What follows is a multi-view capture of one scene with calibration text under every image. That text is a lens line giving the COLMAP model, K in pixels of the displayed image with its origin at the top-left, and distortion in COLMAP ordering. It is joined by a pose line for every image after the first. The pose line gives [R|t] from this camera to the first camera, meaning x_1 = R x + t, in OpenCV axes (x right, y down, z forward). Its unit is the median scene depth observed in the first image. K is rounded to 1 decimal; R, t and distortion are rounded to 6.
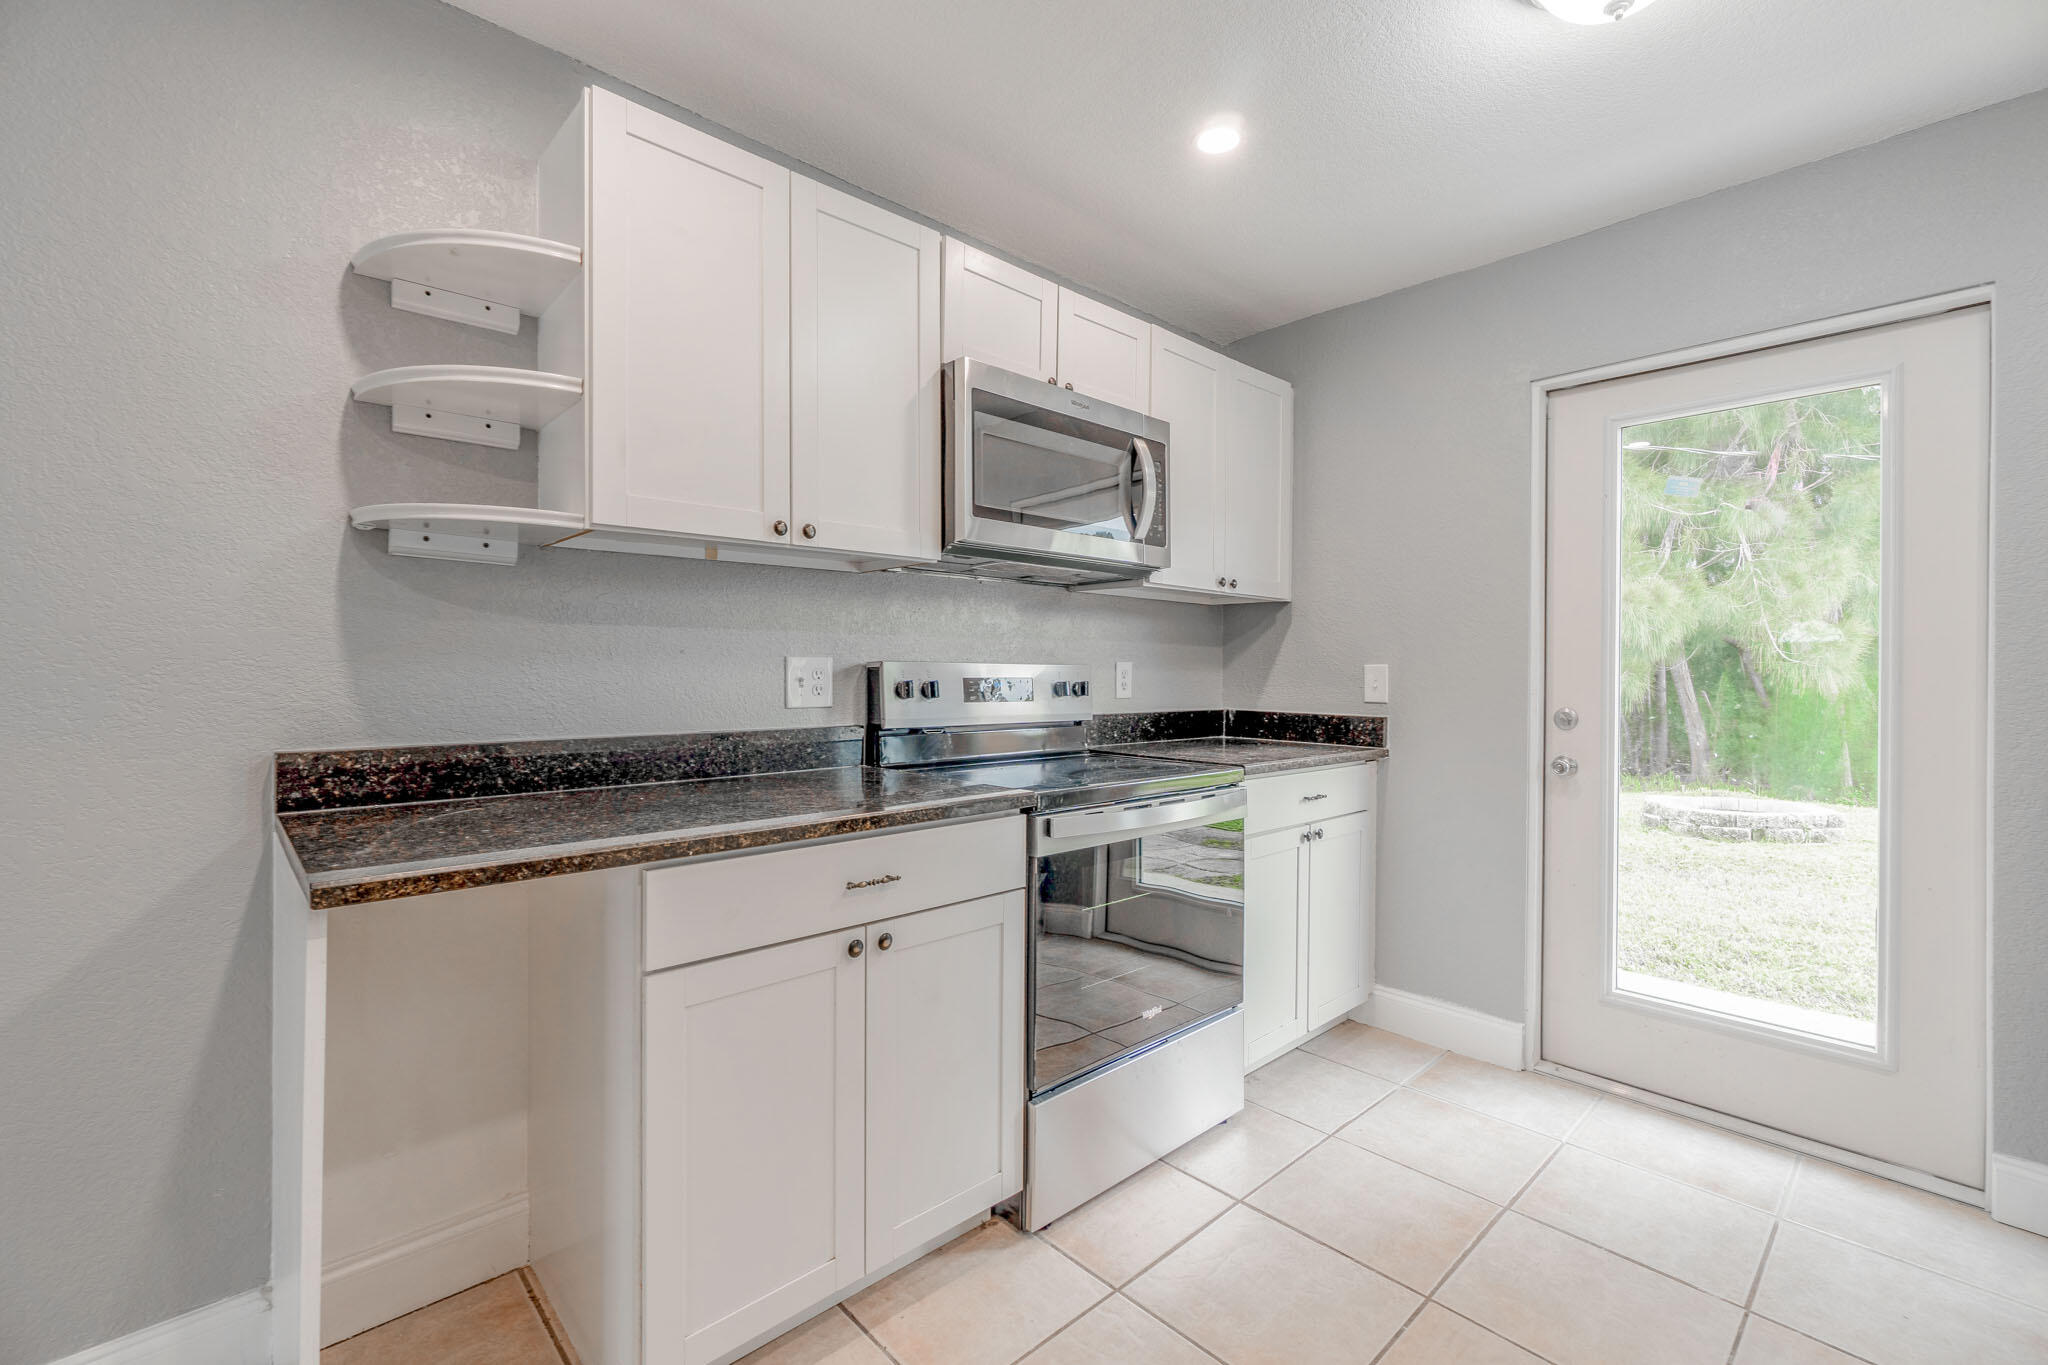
lens RADIAL K [[877.1, 0, 1025.8], [0, 877.1, 669.6], [0, 0, 1]] dist [-0.003882, 0.000950]
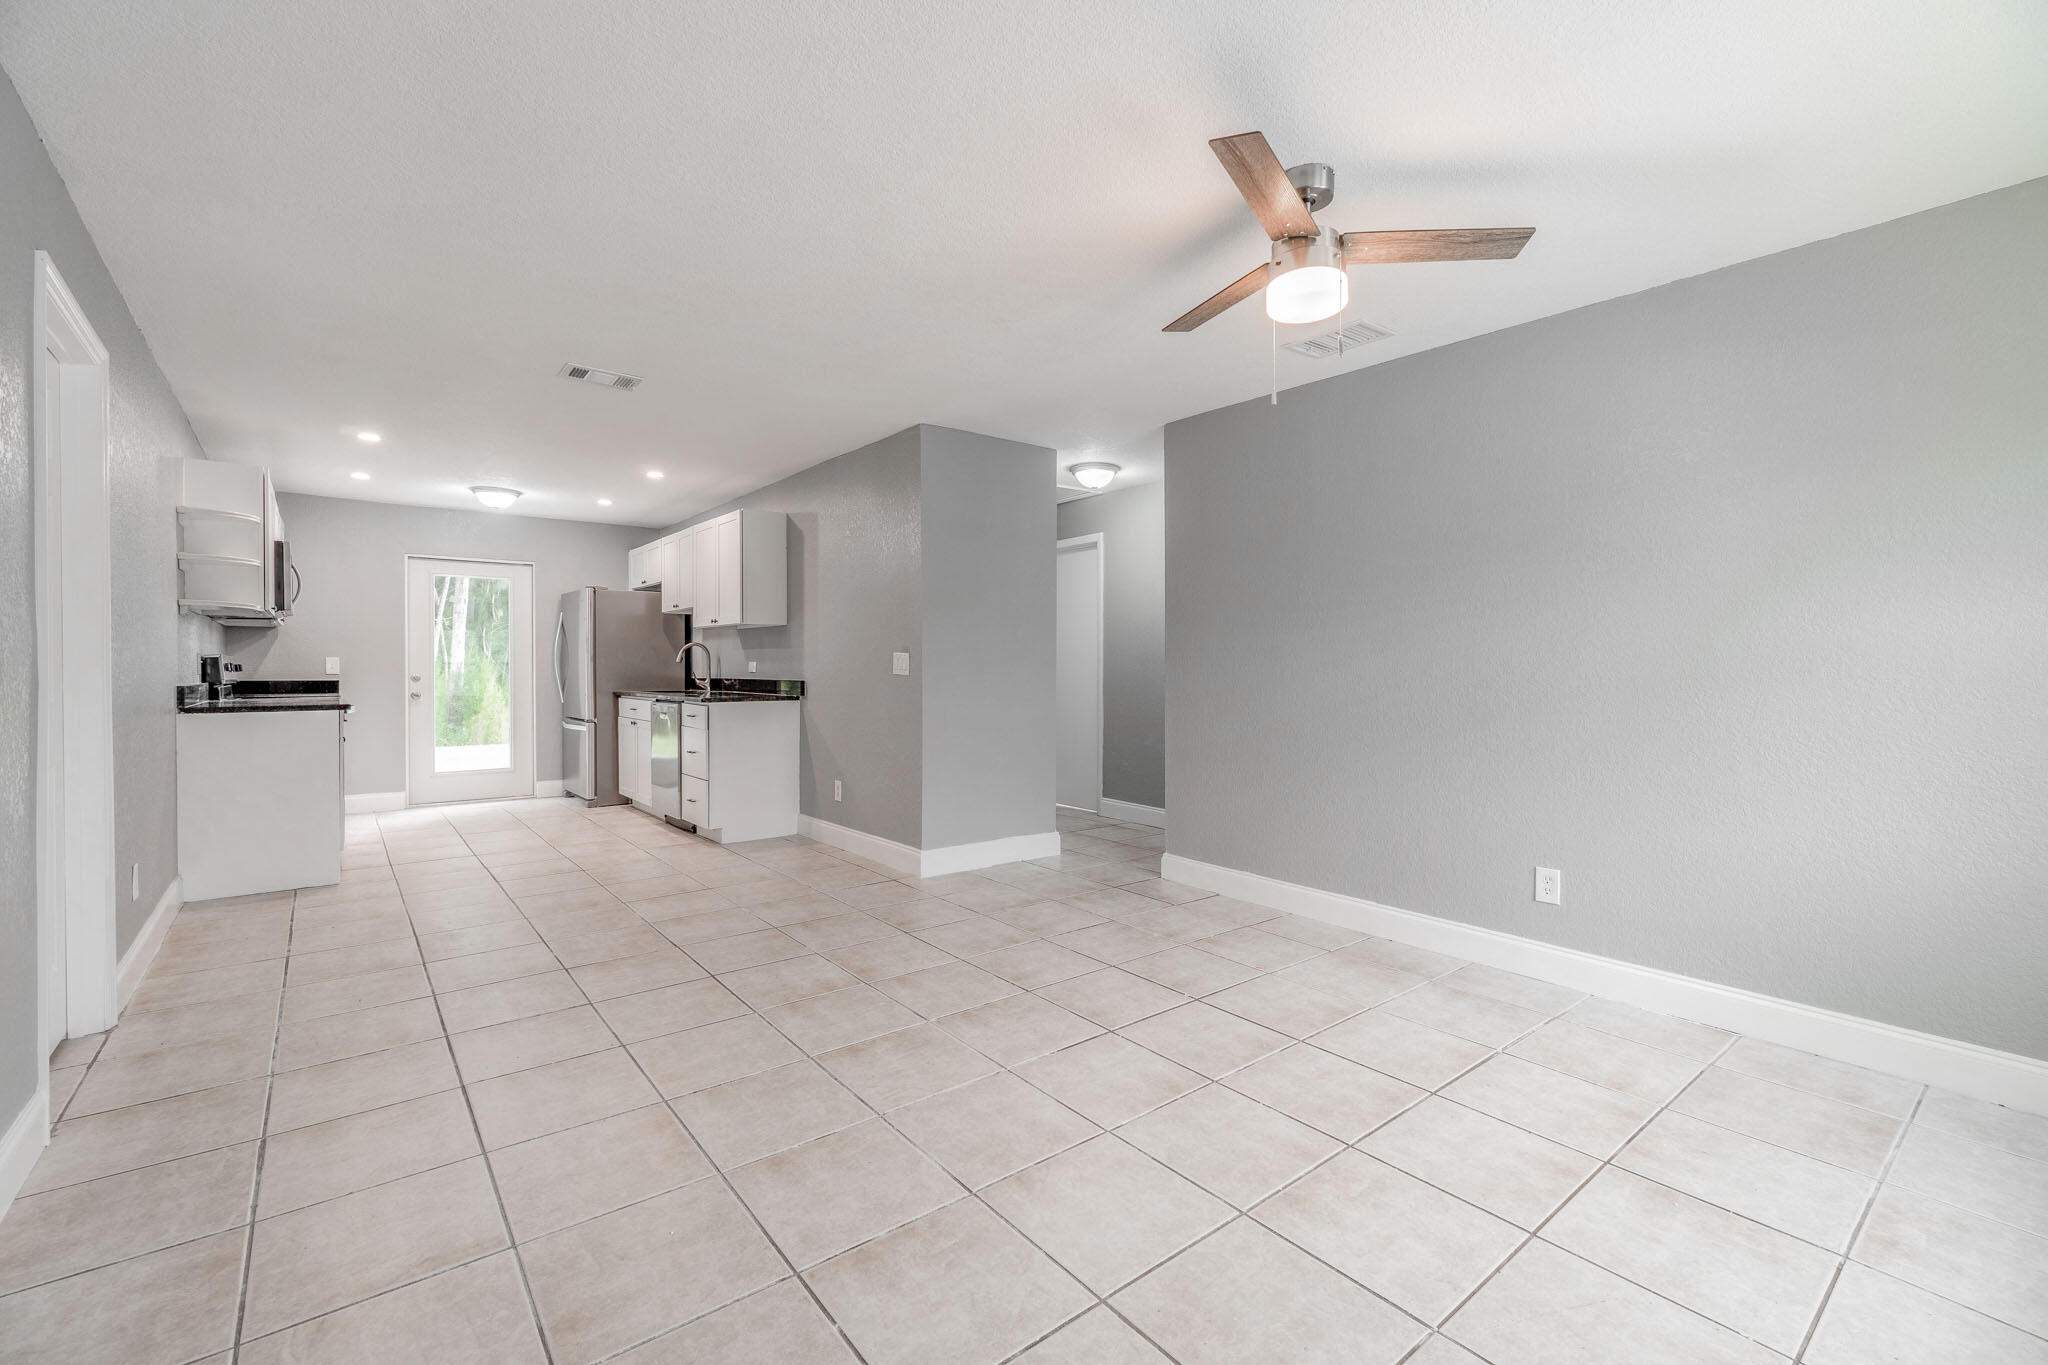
lens RADIAL K [[877.1, 0, 1026.7], [0, 877.1, 672.6], [0, 0, 1]] dist [-0.003882, 0.000950]
pose [[0.072516, -0.009505, 0.997322, -2.289151], [0.002662, 0.999953, 0.009336, 0.021623], [-0.997364, 0.001978, 0.072538, -1.279998]]
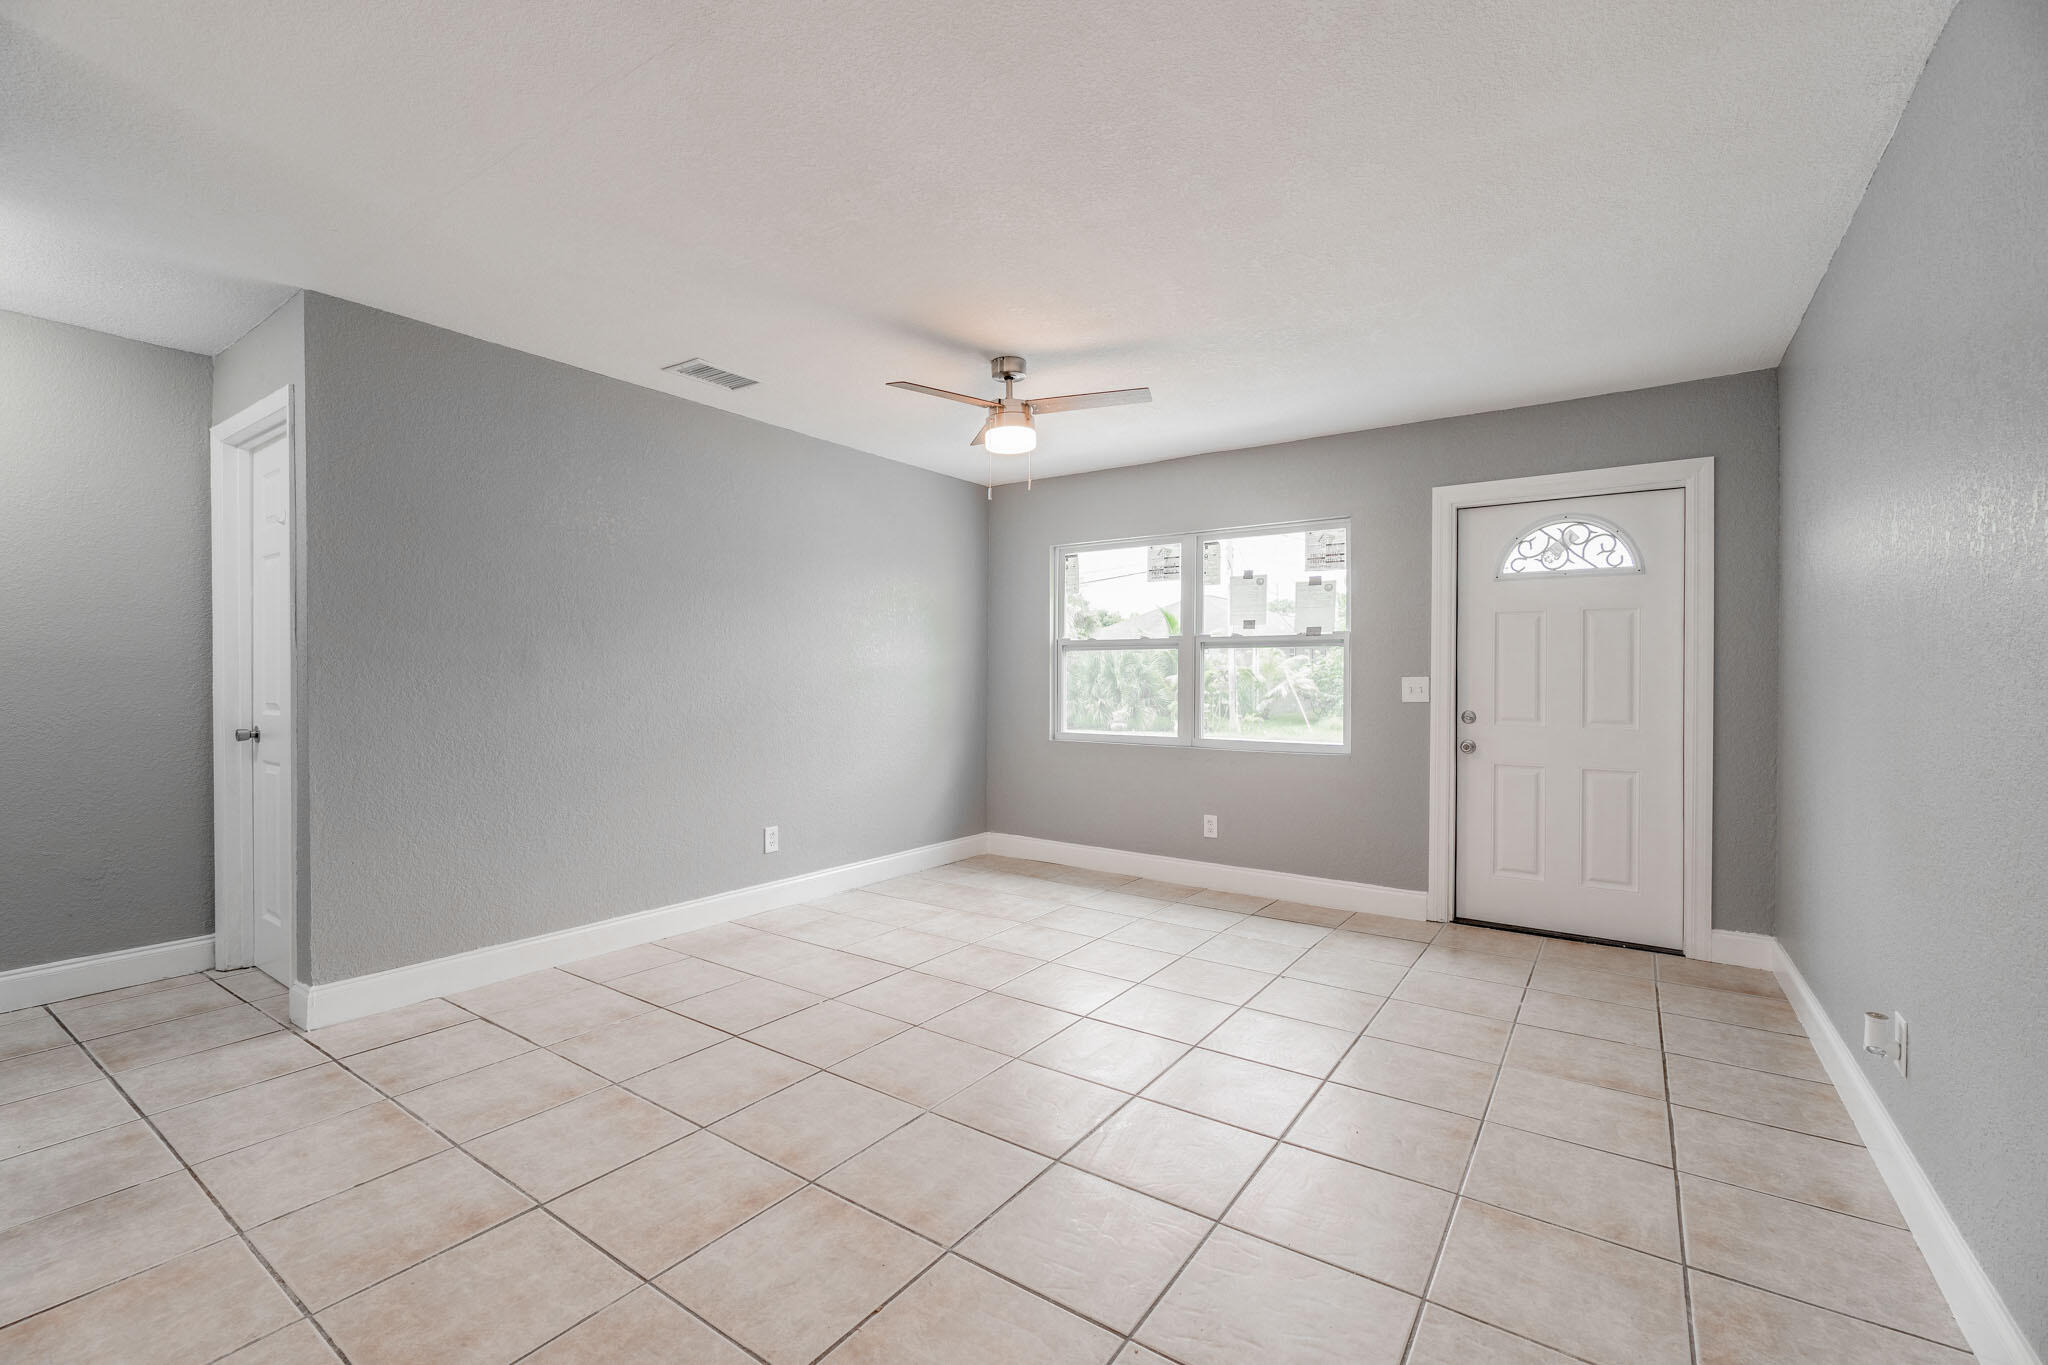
lens RADIAL K [[877.1, 0, 1014.2], [0, 877.1, 670.9], [0, 0, 1]] dist [-0.003882, 0.000950]
pose [[-0.977870, -0.002724, -0.209196, -0.916447], [-0.003150, 0.999994, 0.001707, 0.003260], [0.209190, 0.002328, -0.977872, 0.012410]]
